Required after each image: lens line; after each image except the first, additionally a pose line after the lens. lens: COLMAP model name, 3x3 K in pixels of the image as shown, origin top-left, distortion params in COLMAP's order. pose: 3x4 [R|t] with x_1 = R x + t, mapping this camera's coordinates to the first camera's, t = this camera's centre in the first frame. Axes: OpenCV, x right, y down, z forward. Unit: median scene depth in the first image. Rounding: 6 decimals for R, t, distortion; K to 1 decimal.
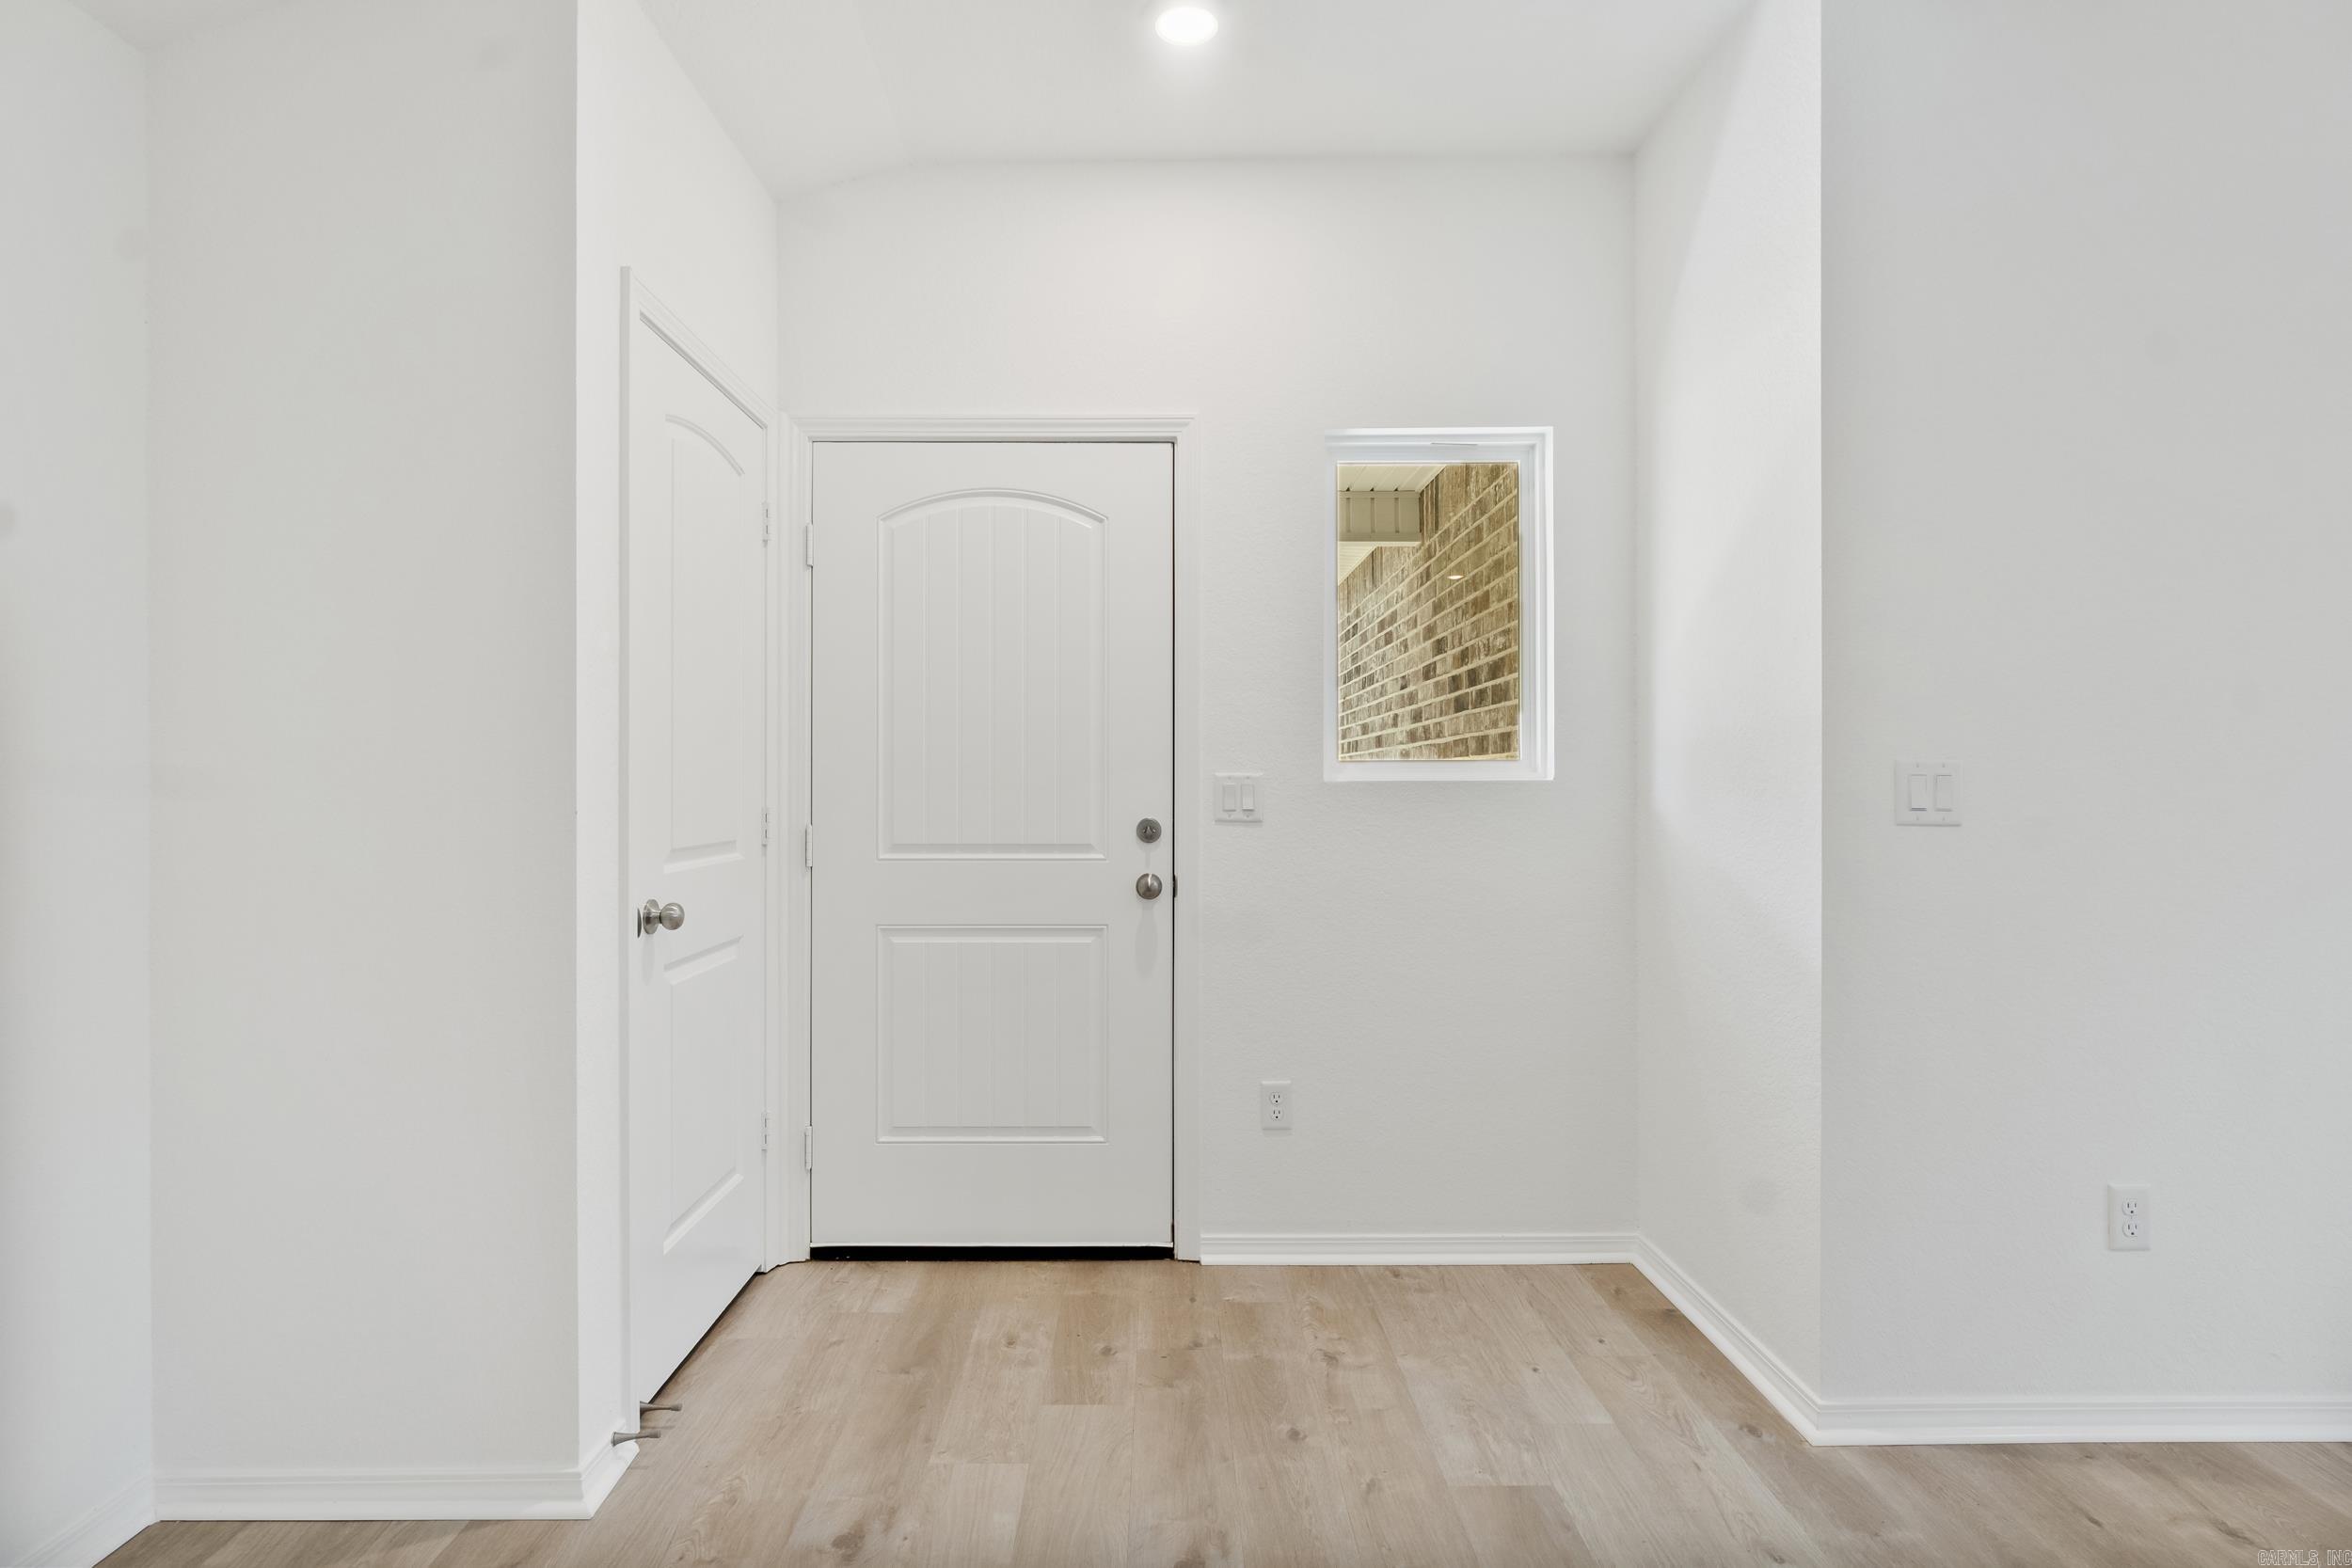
lens RADIAL K [[1196.6, 0, 1160.5], [0, 1196.6, 775.9], [0, 0, 1]] dist [-0.001747, 0.000043]
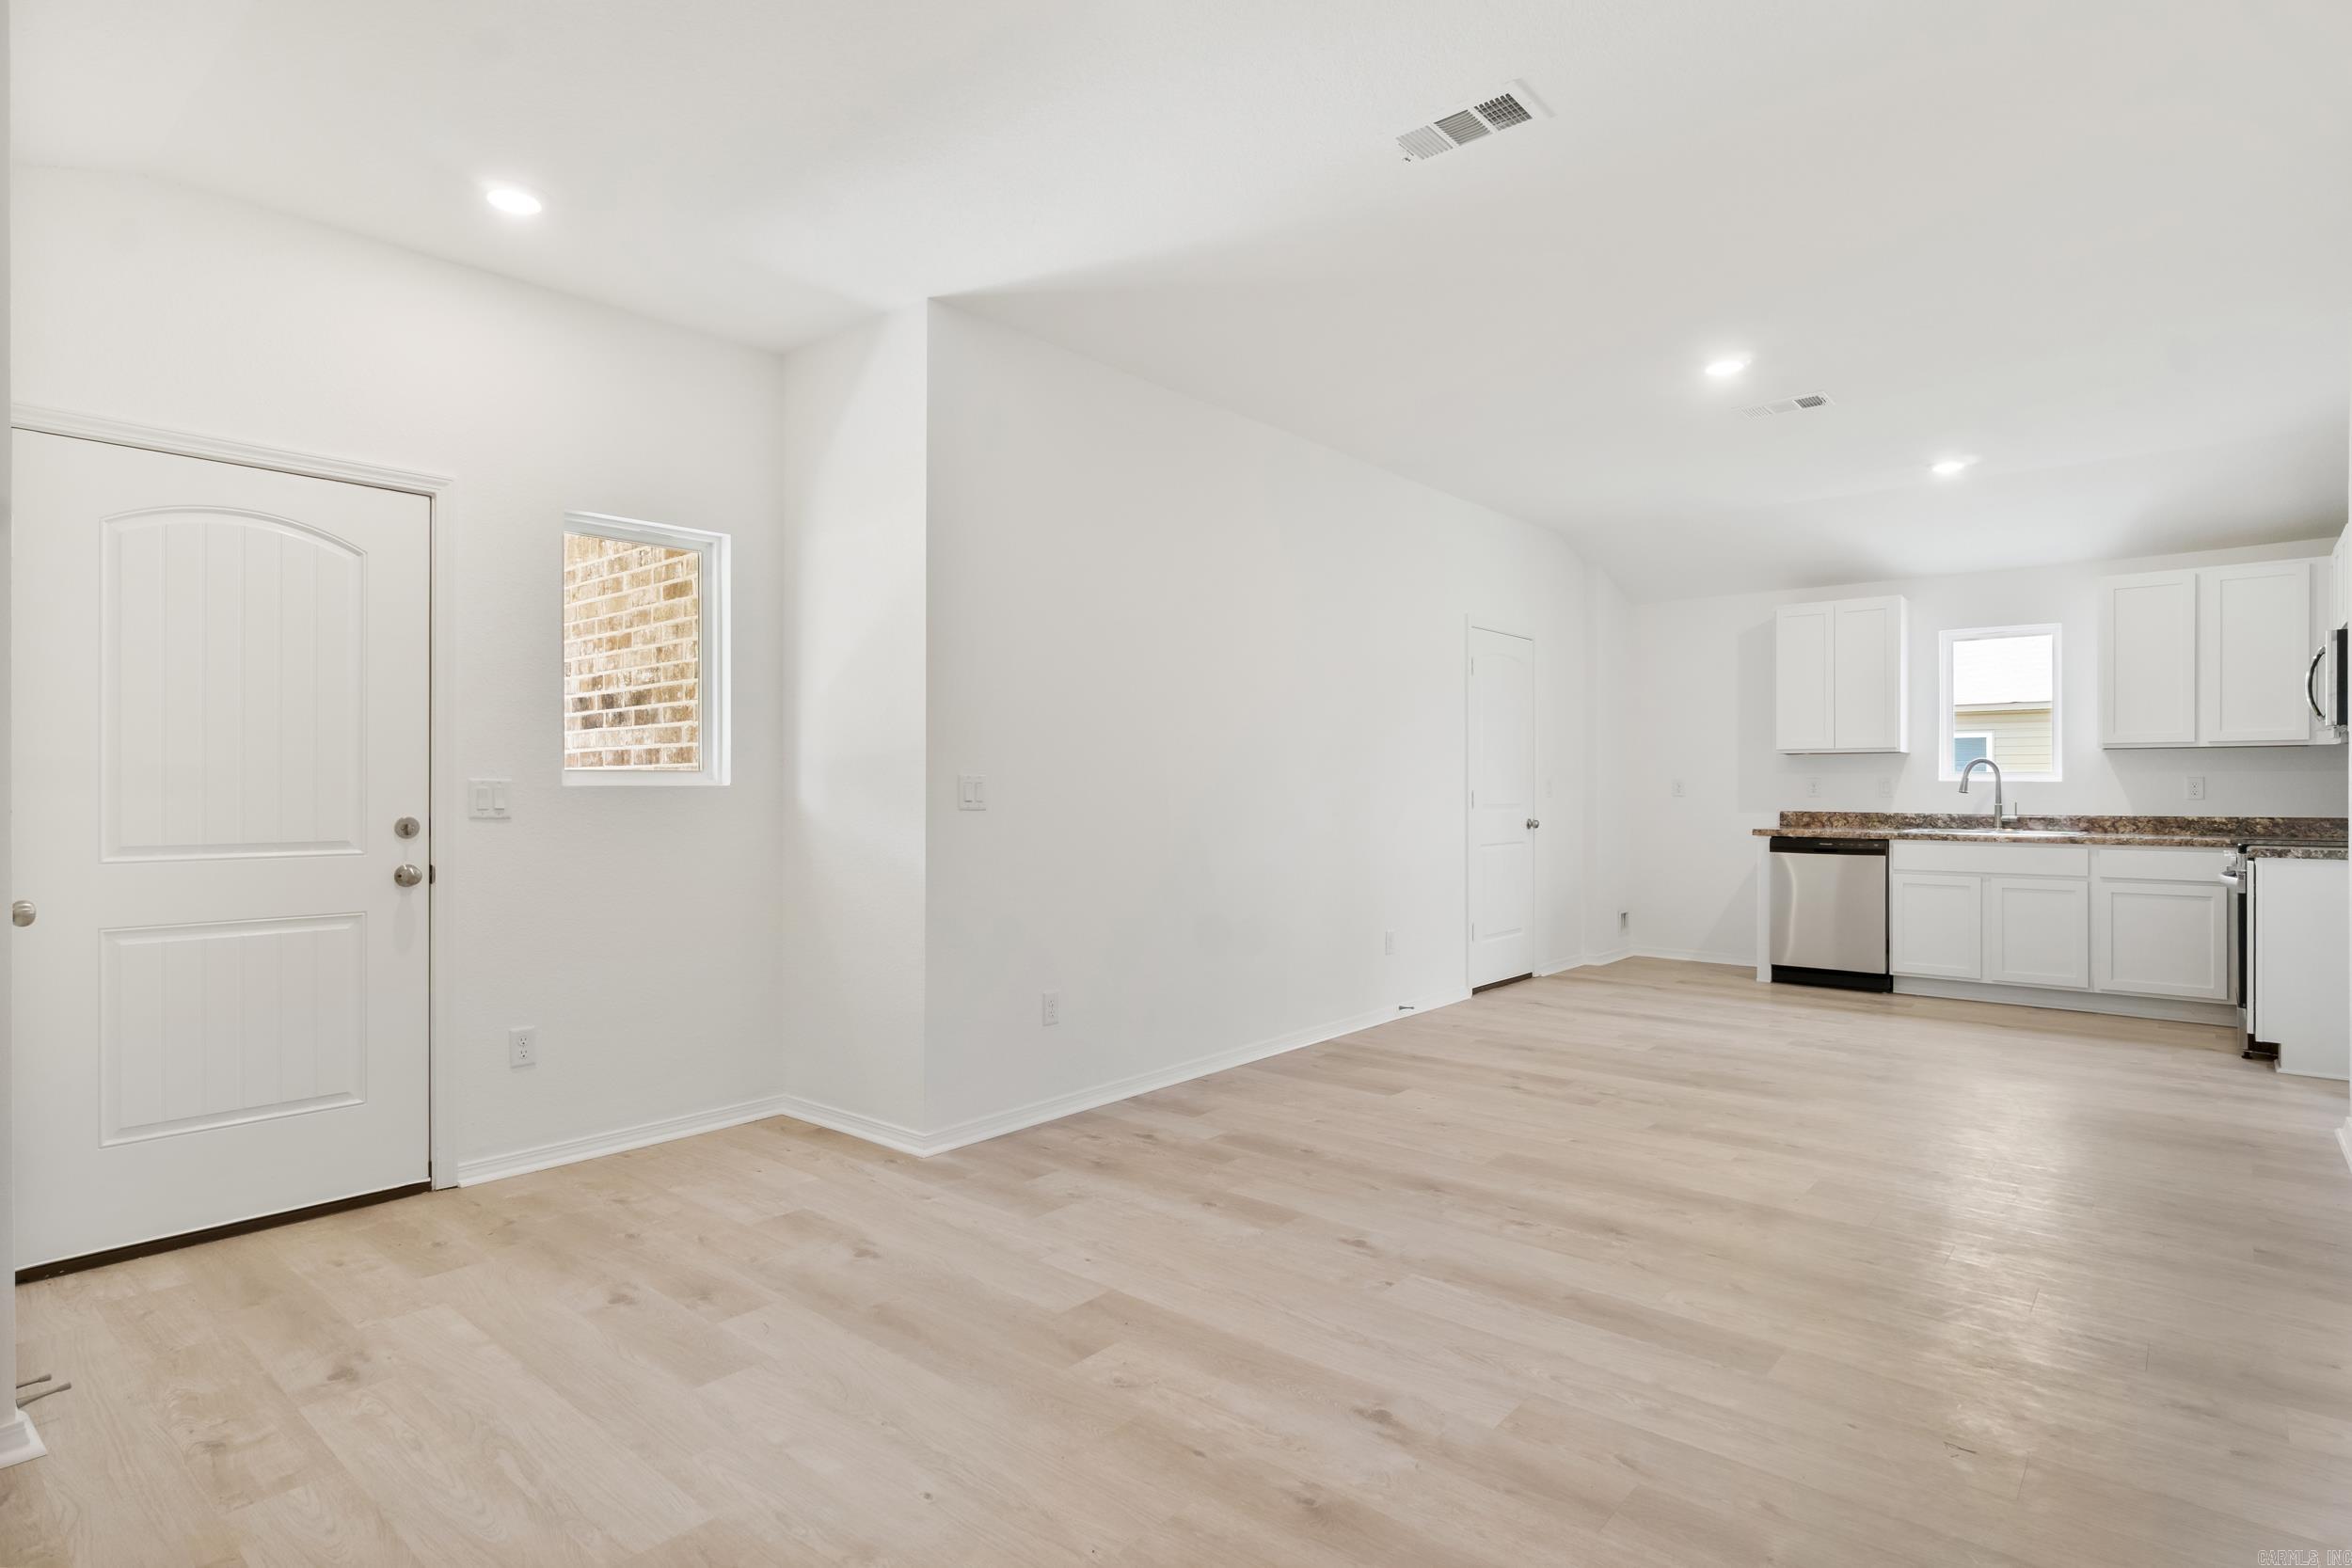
lens RADIAL K [[1209.9, 0, 1176.0], [0, 1209.9, 784.0], [0, 0, 1]] dist [0.003816, 0.001349]
pose [[0.649385, 0.004275, 0.760448, -0.424682], [-0.003378, 0.999991, -0.002736, 0.004149], [-0.760453, -0.000792, 0.649393, -0.333689]]
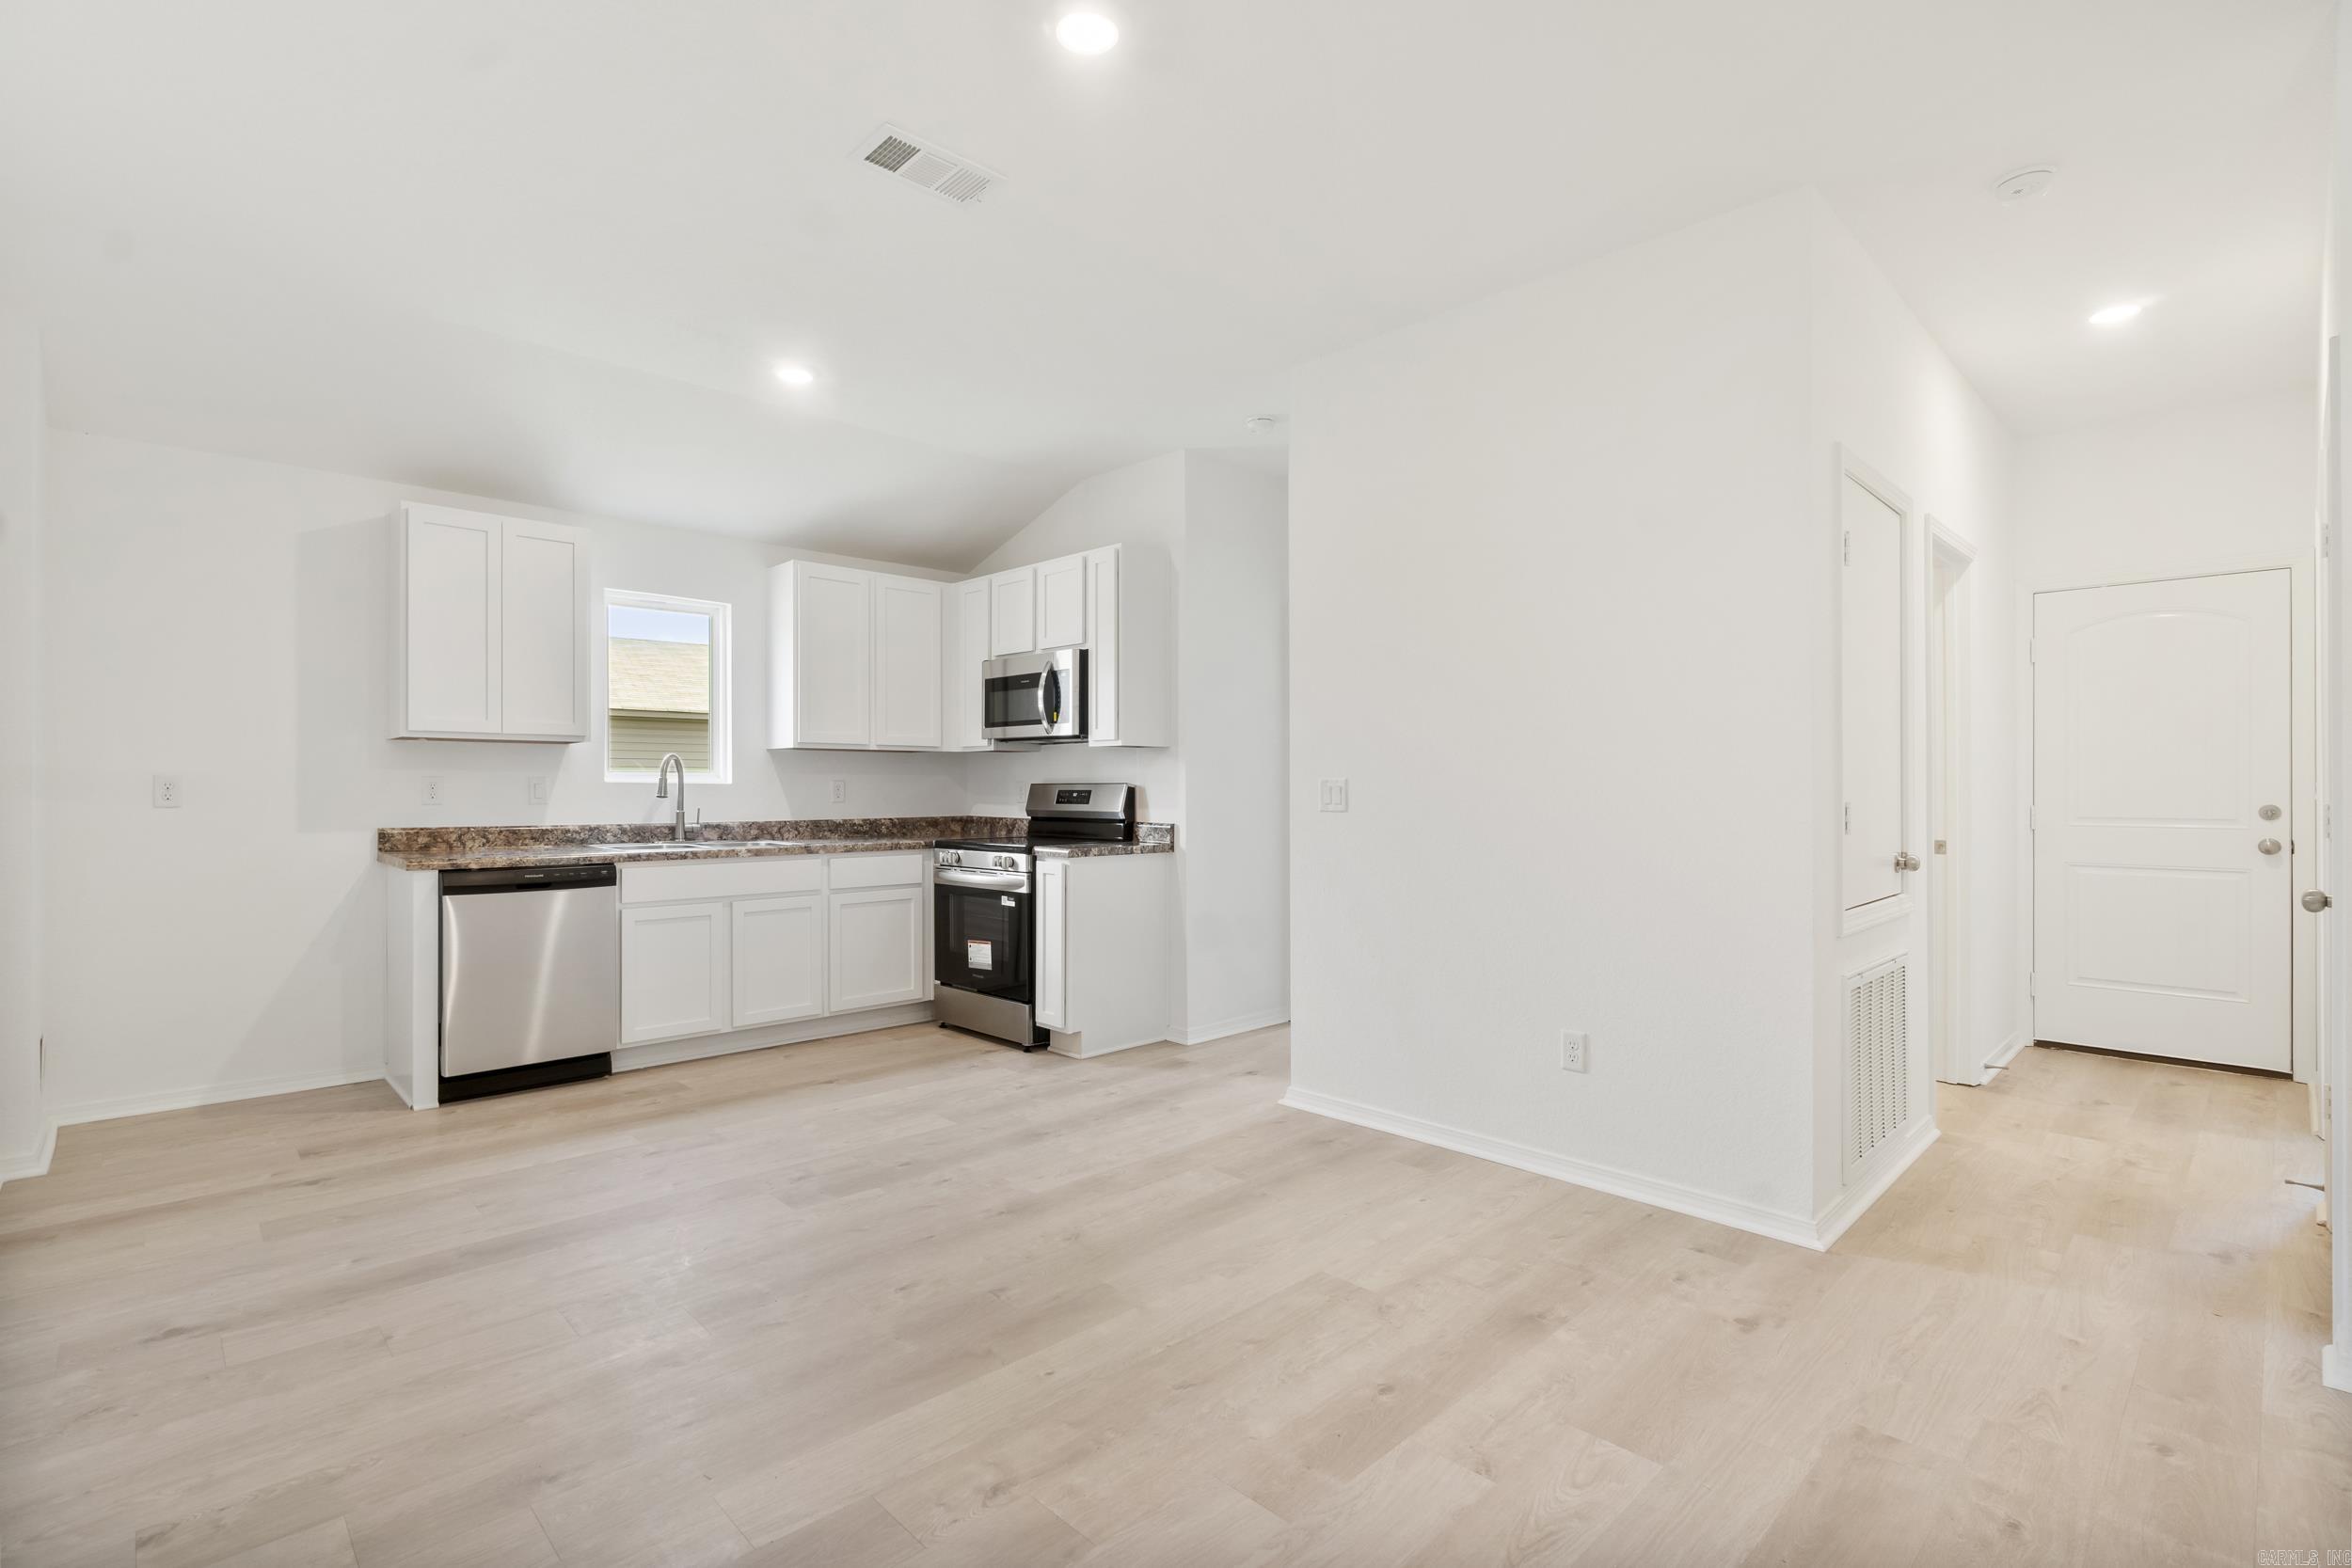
lens RADIAL K [[1088.6, 0, 1152.4], [0, 1088.6, 787.0], [0, 0, 1]] dist [-0.002466, -0.000120]
pose [[-0.688623, 0.003220, 0.725112, 0.633113], [-0.000247, 0.999989, -0.004675, 0.001283], [-0.725120, -0.003398, -0.688615, 0.645171]]
